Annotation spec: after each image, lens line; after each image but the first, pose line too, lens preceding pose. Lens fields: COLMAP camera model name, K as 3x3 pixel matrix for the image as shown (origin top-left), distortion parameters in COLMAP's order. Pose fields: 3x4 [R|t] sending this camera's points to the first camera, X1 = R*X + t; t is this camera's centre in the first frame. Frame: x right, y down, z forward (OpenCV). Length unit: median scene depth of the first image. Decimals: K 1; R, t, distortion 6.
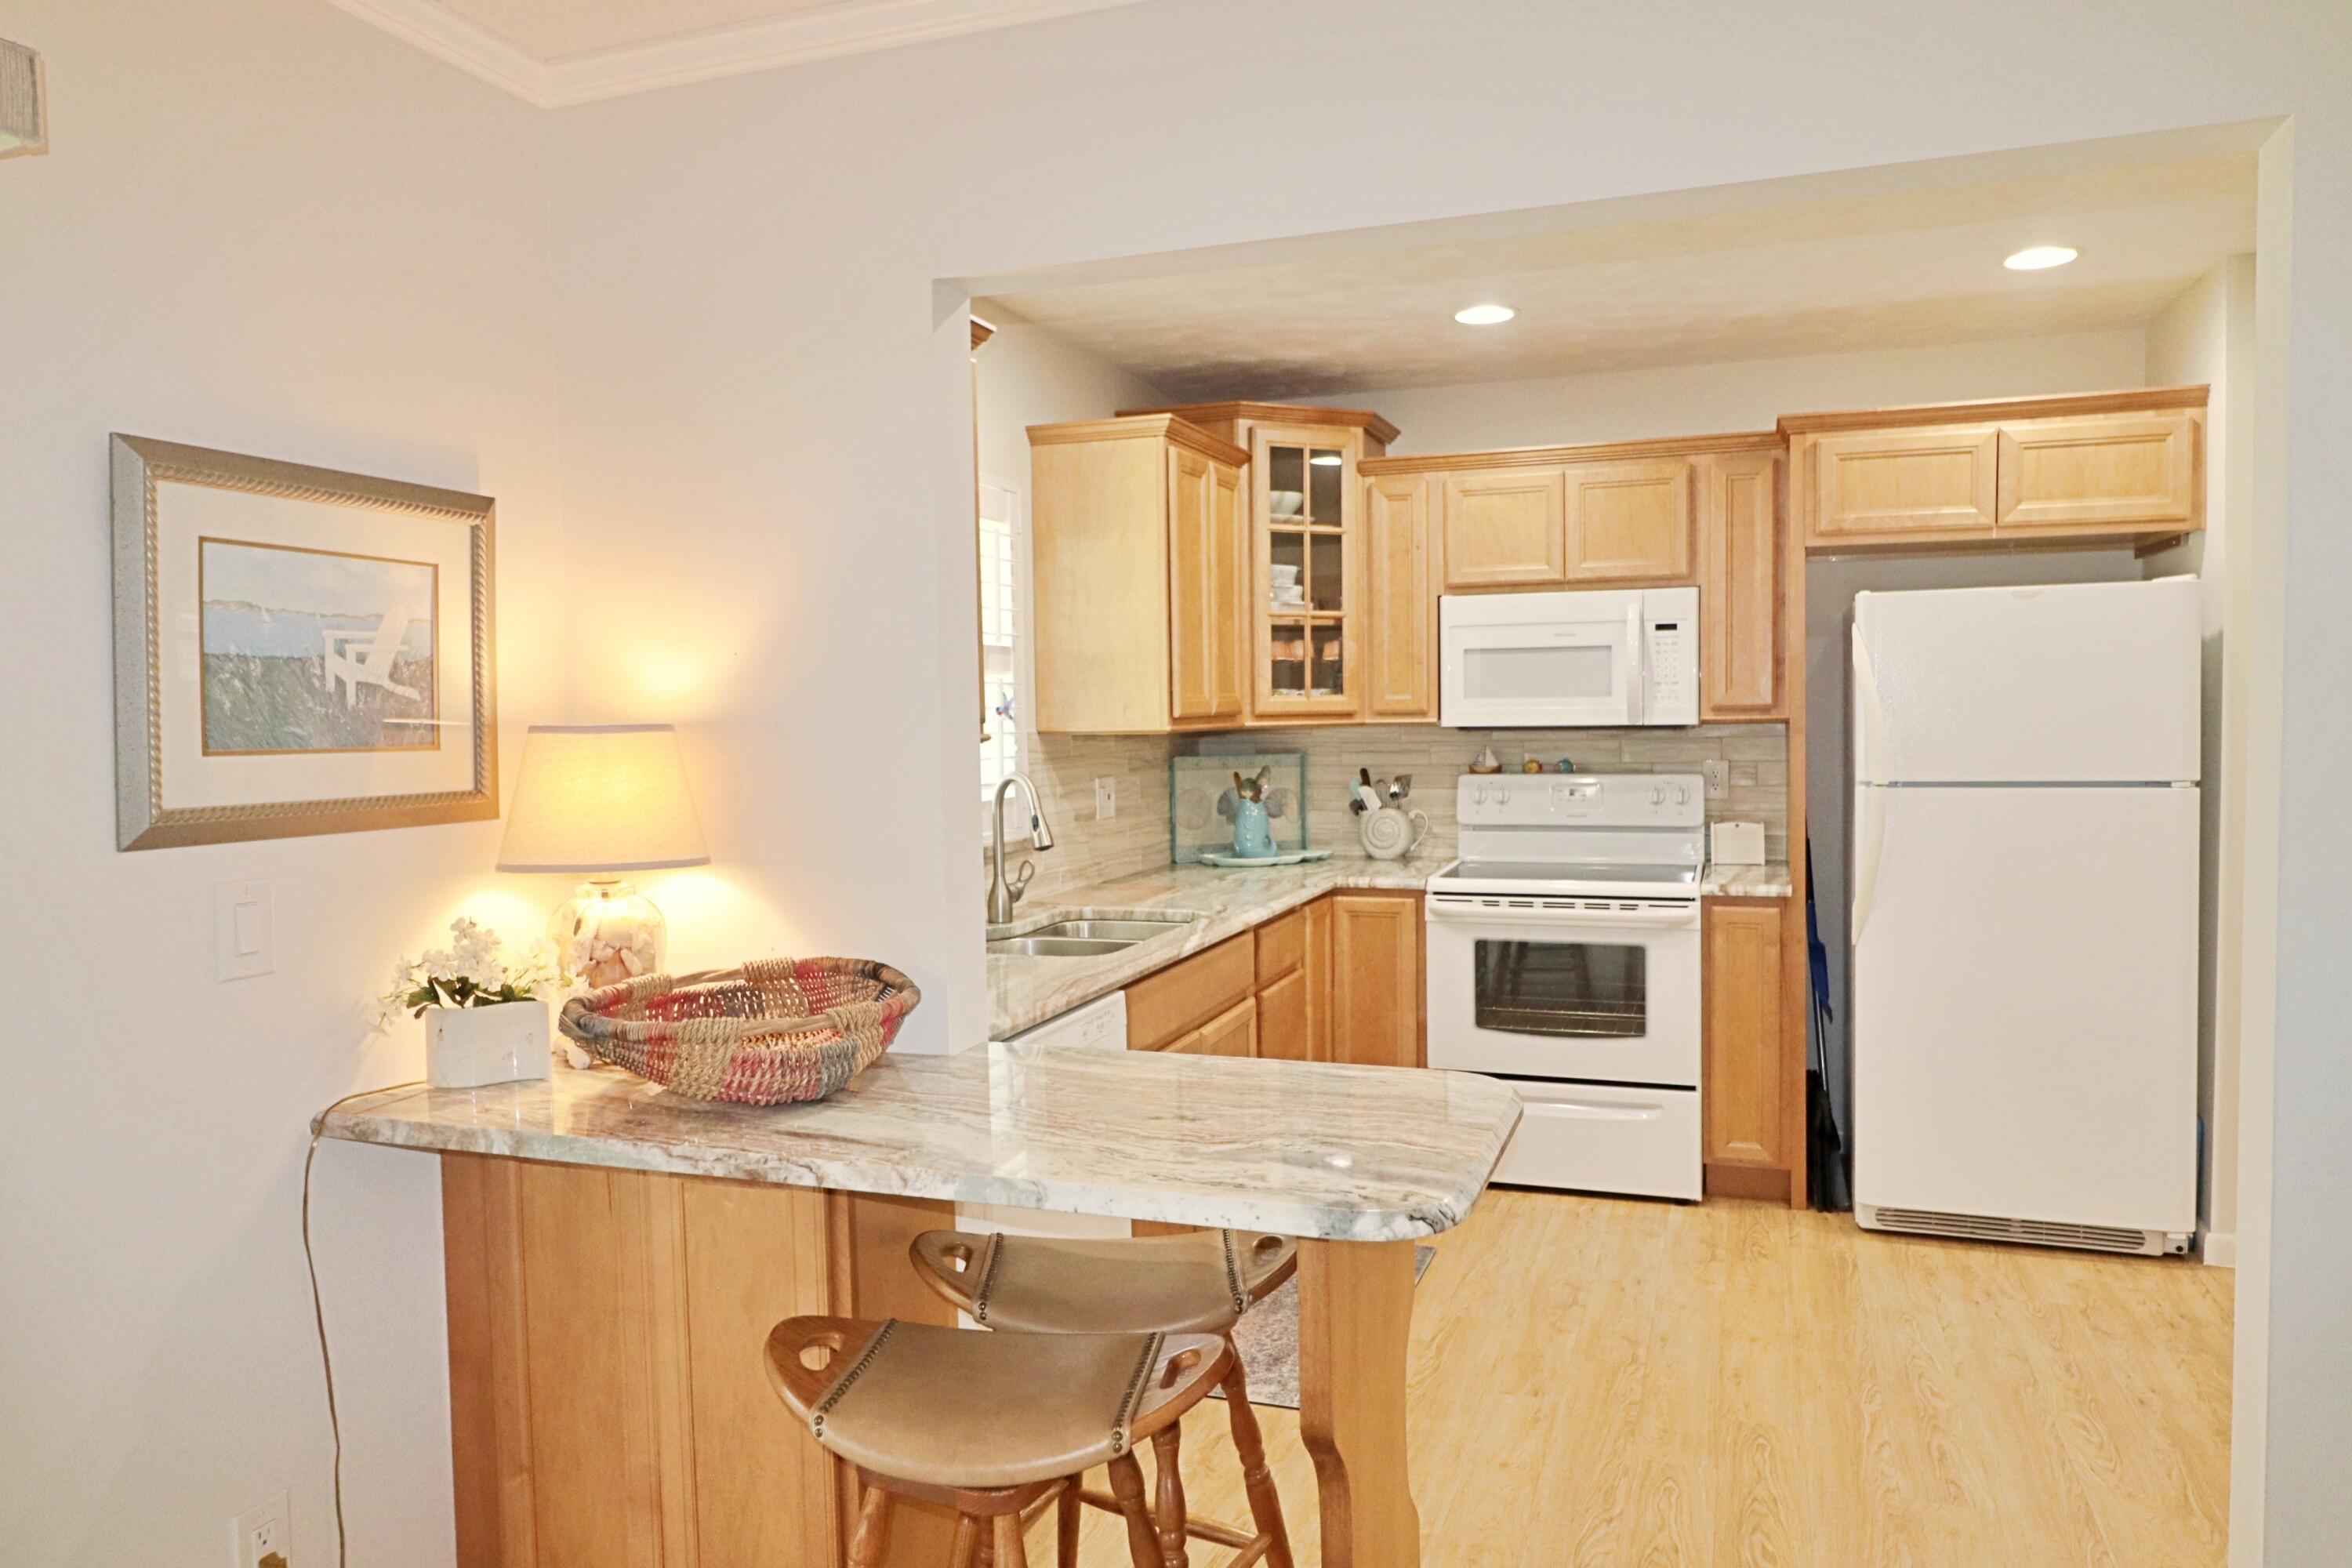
lens RADIAL K [[1543.3, 0, 1174.3], [0, 1543.3, 781.2], [0, 0, 1]] dist [0.001991, -0.004123]
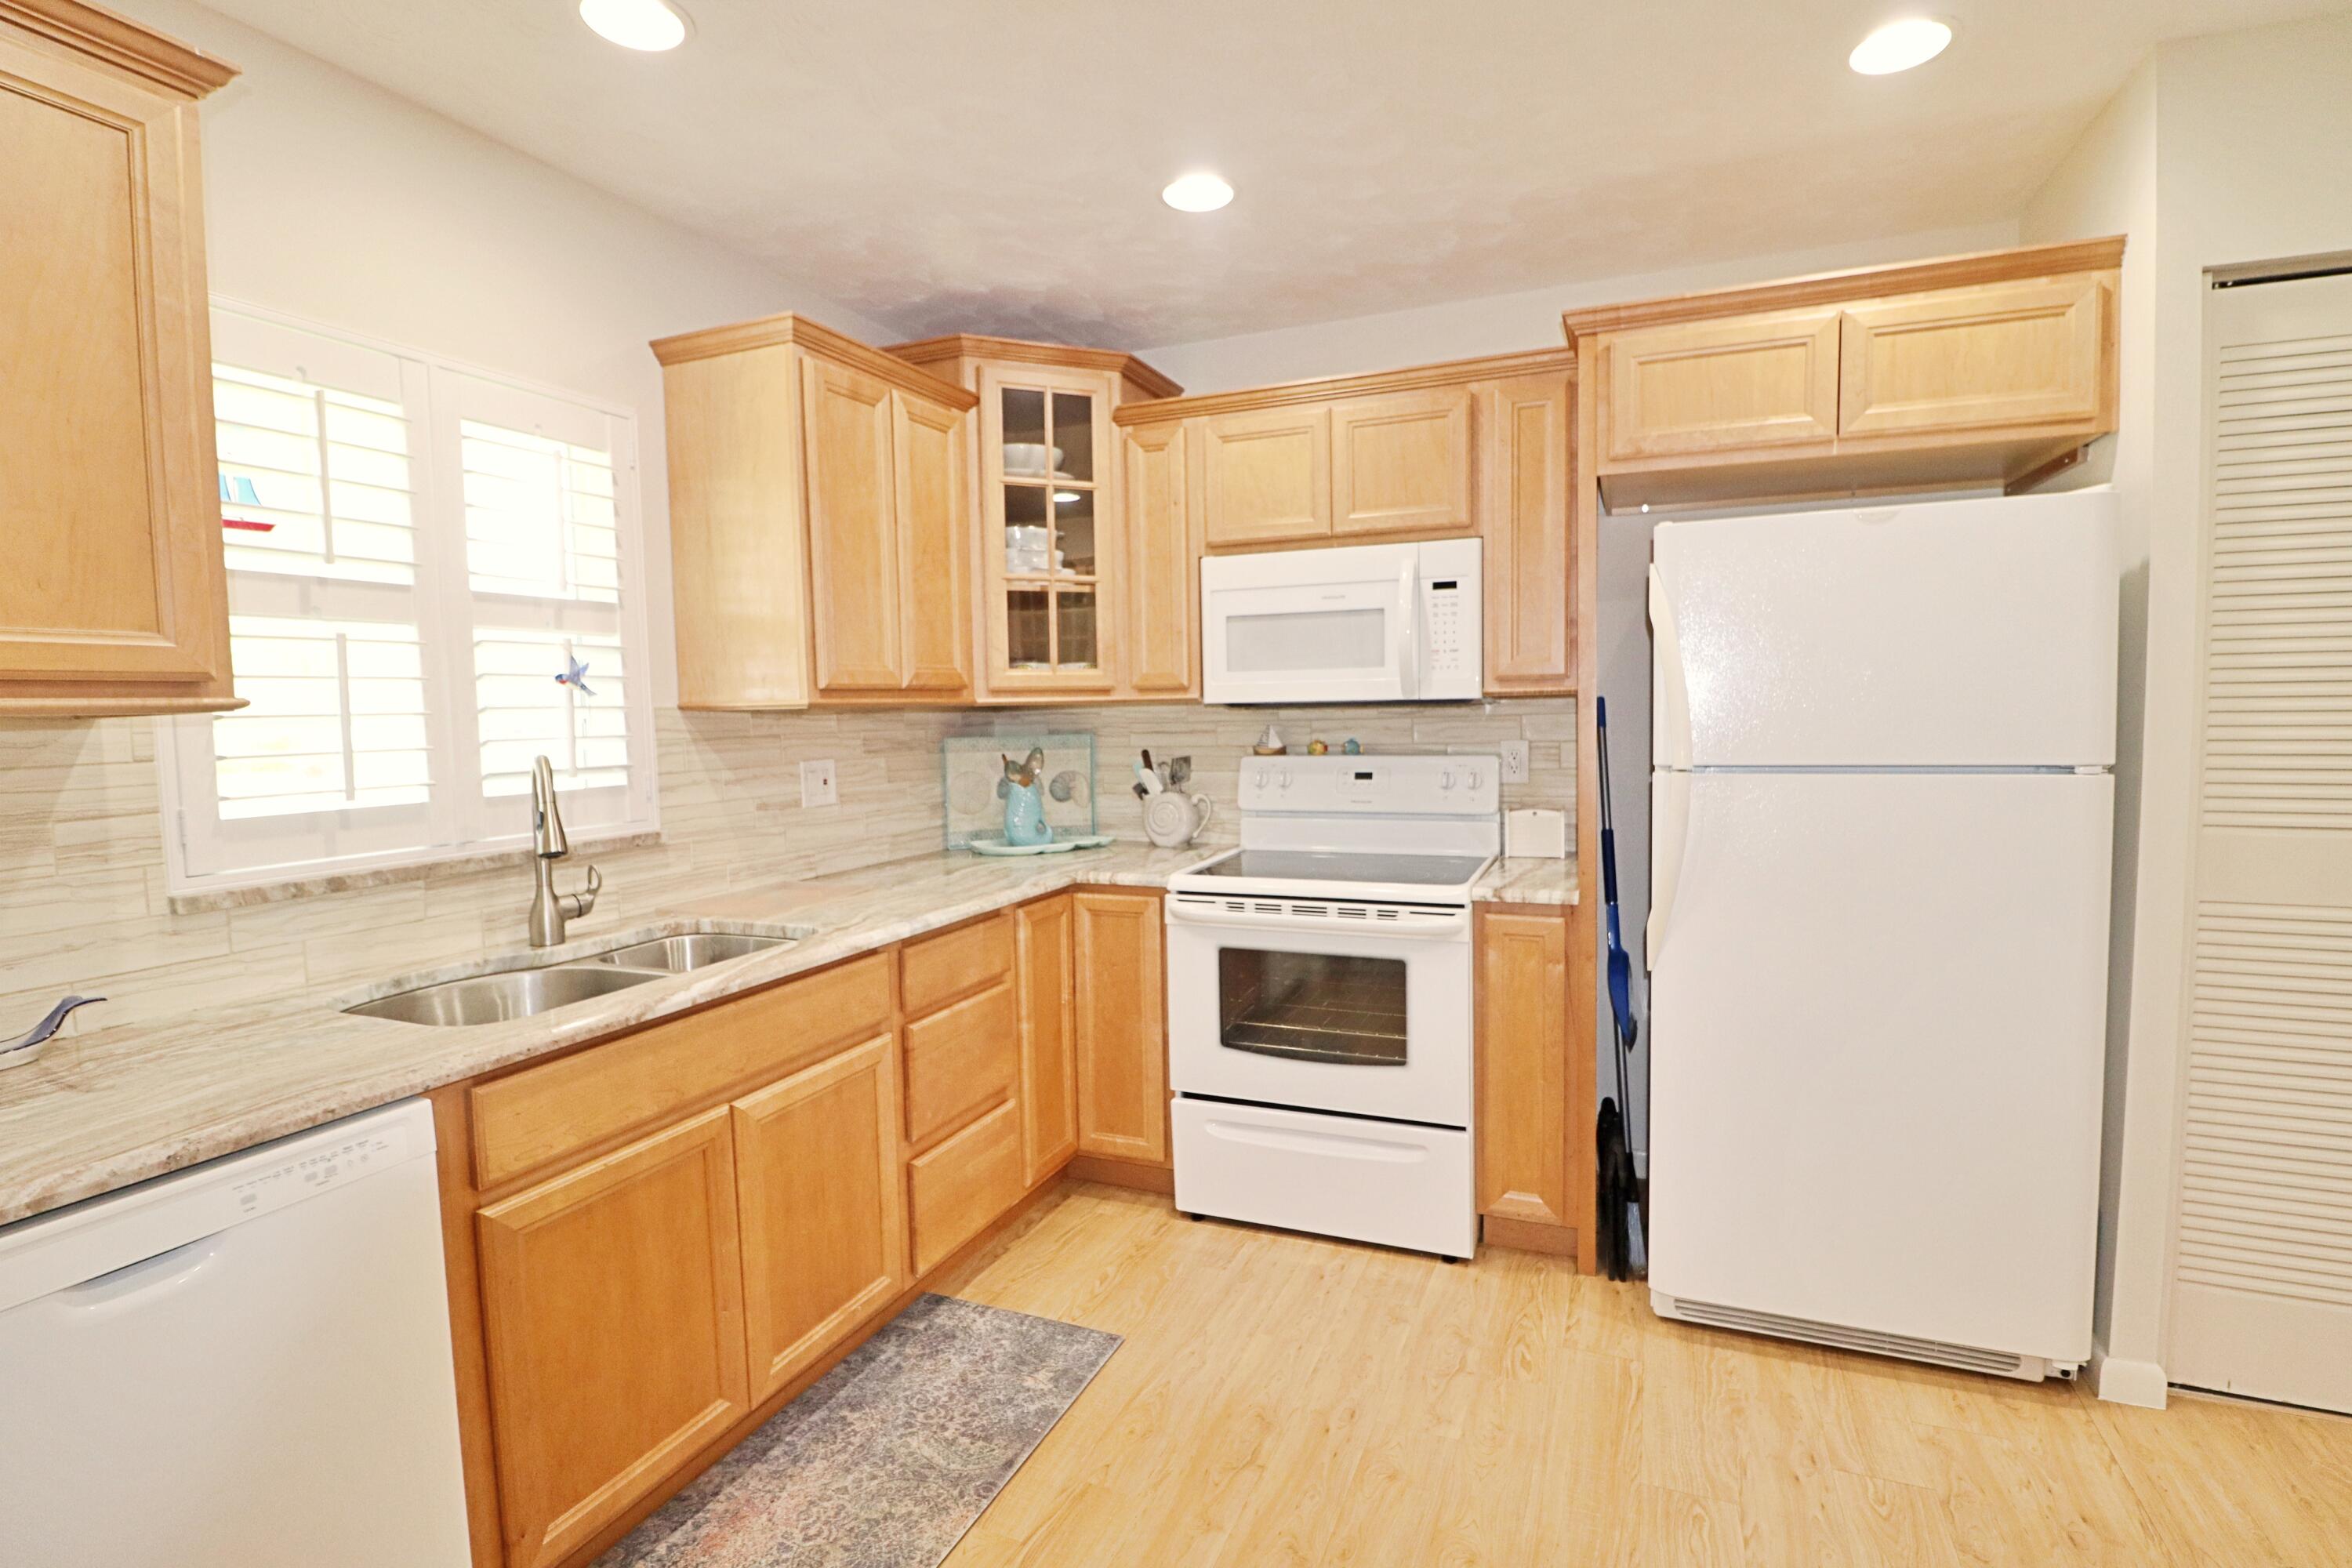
lens RADIAL K [[1095.9, 0, 1184.9], [0, 1095.9, 782.3], [0, 0, 1]] dist [-0.000225, -0.012534]
pose [[0.999041, -0.000216, -0.043779, 0.207260], [0.001138, 0.999778, 0.021046, -0.002973], [0.043765, -0.021076, 0.998820, 0.392593]]
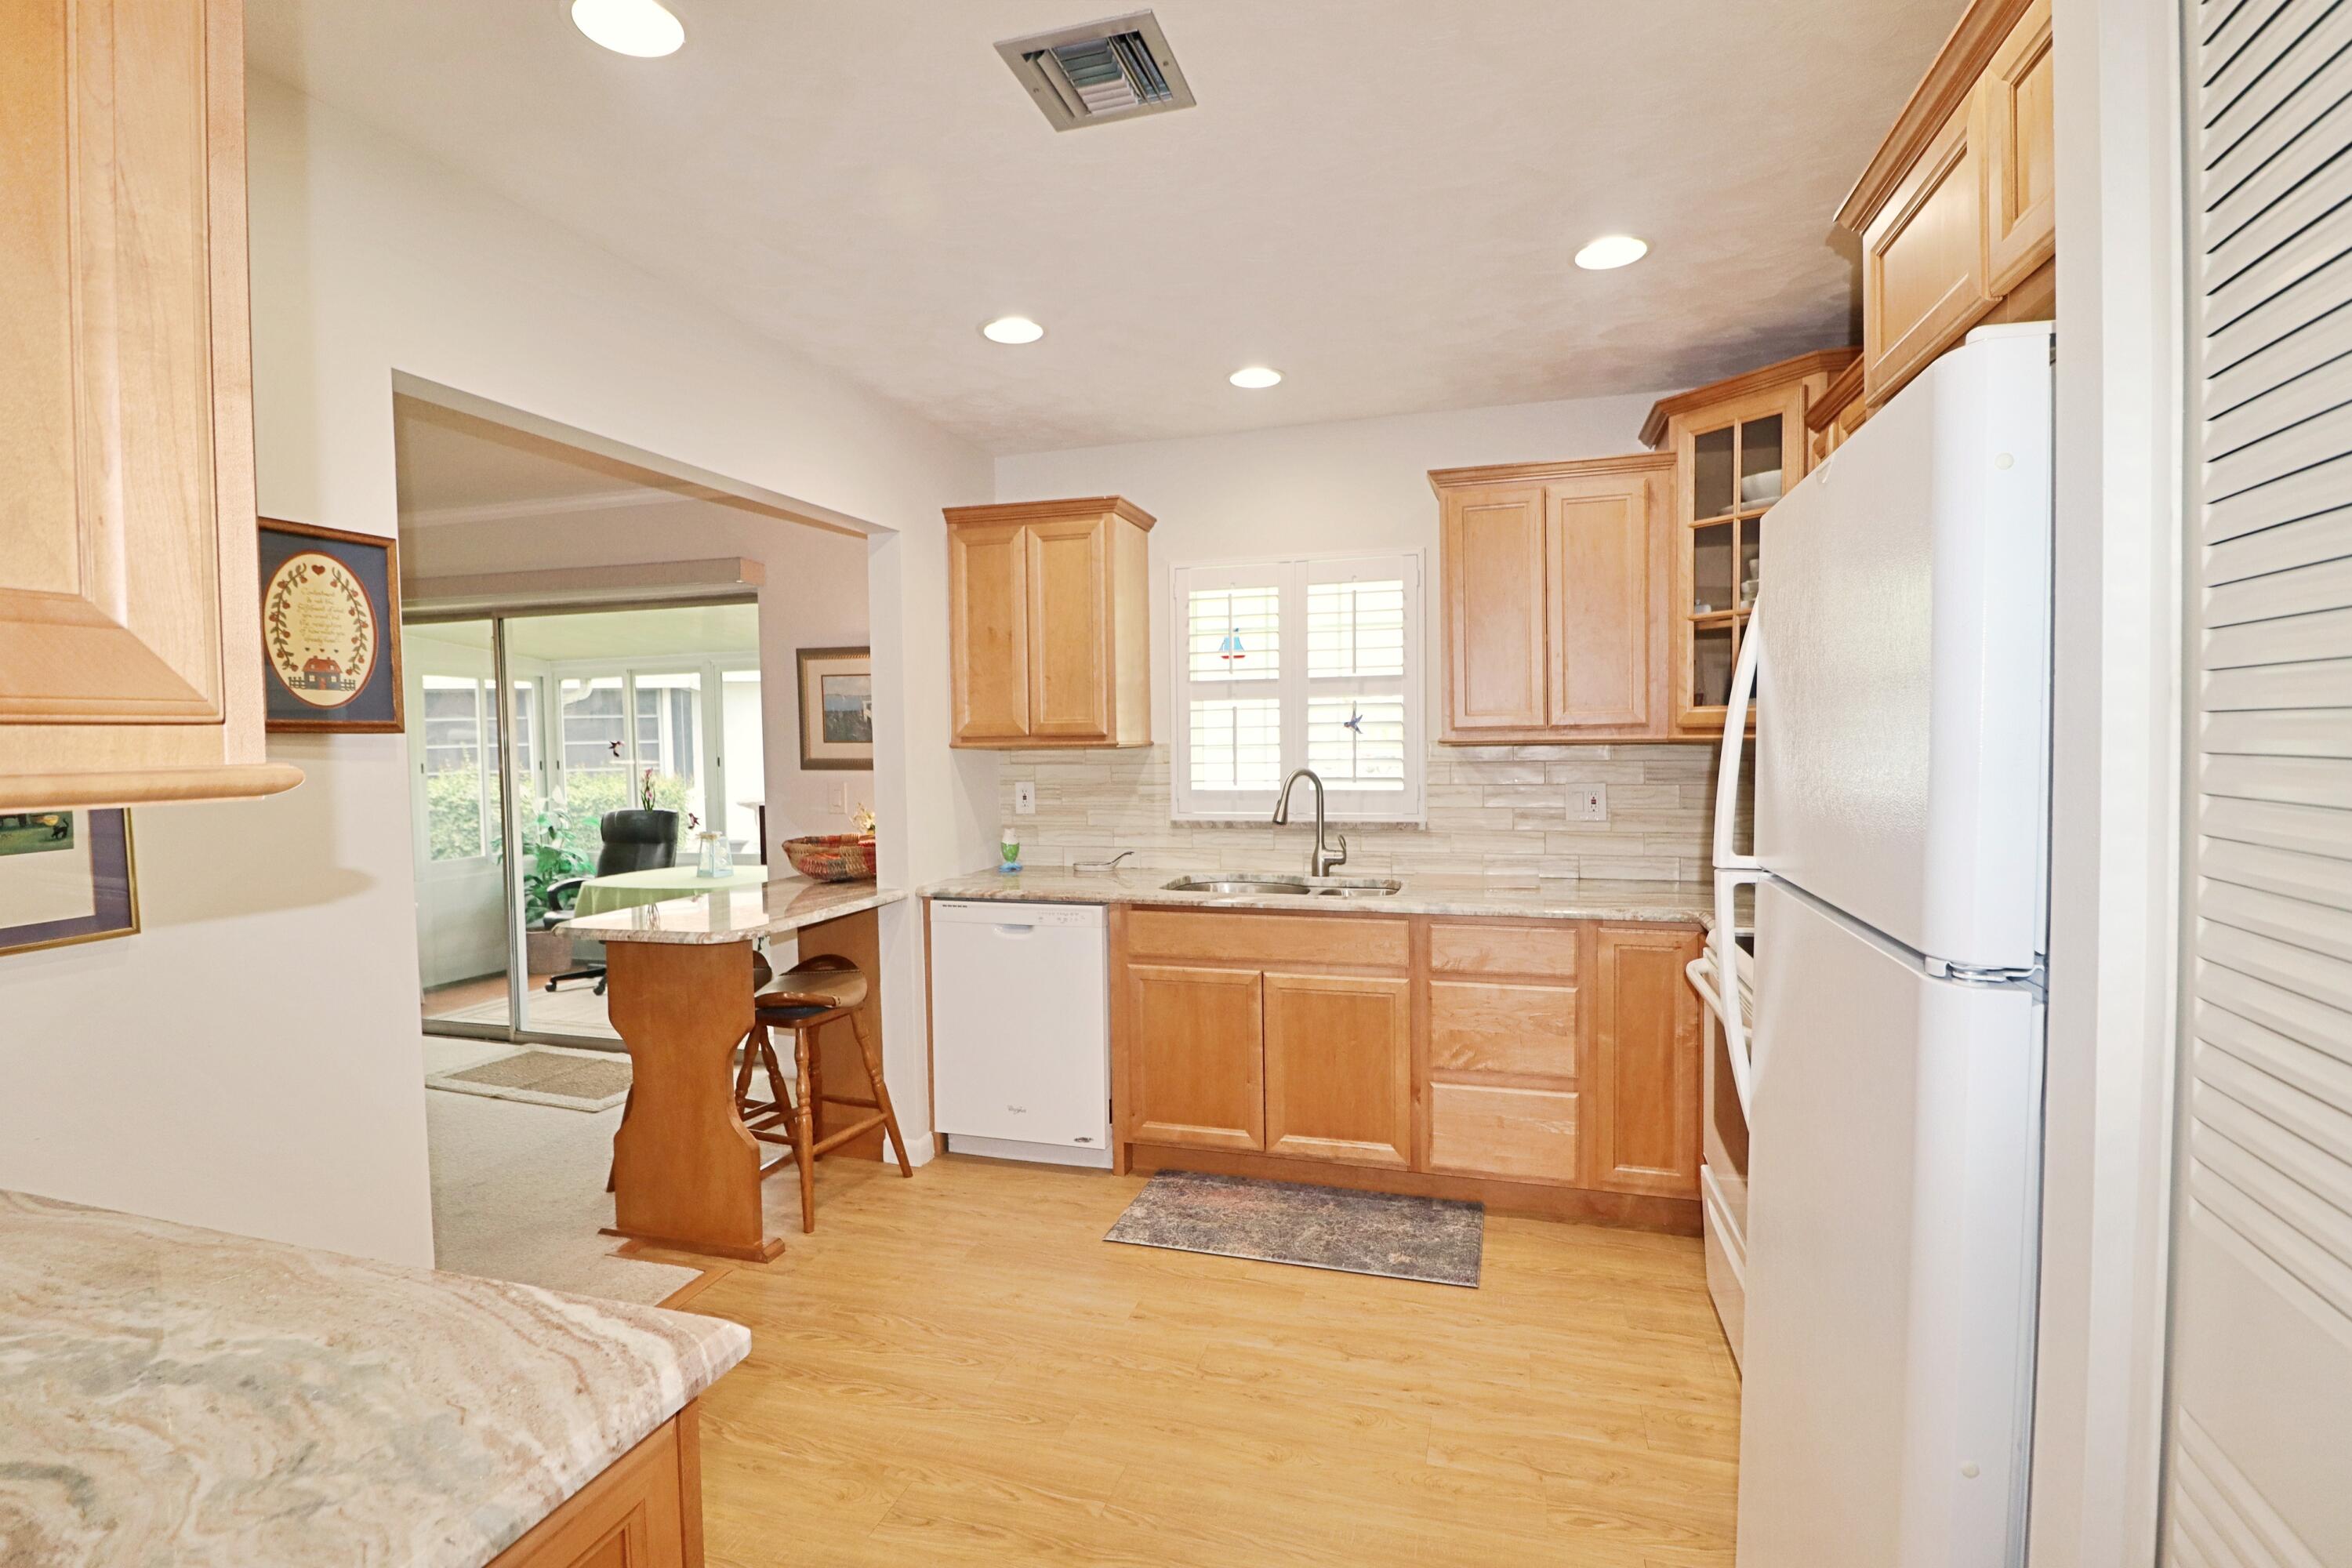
lens RADIAL K [[1095.9, 0, 1184.9], [0, 1095.9, 782.3], [0, 0, 1]] dist [-0.000225, -0.012534]
pose [[0.065636, 0.053865, -0.996389, 0.745965], [-0.036841, 0.997992, 0.051525, -0.034389], [0.997163, 0.033327, 0.067489, 0.697248]]
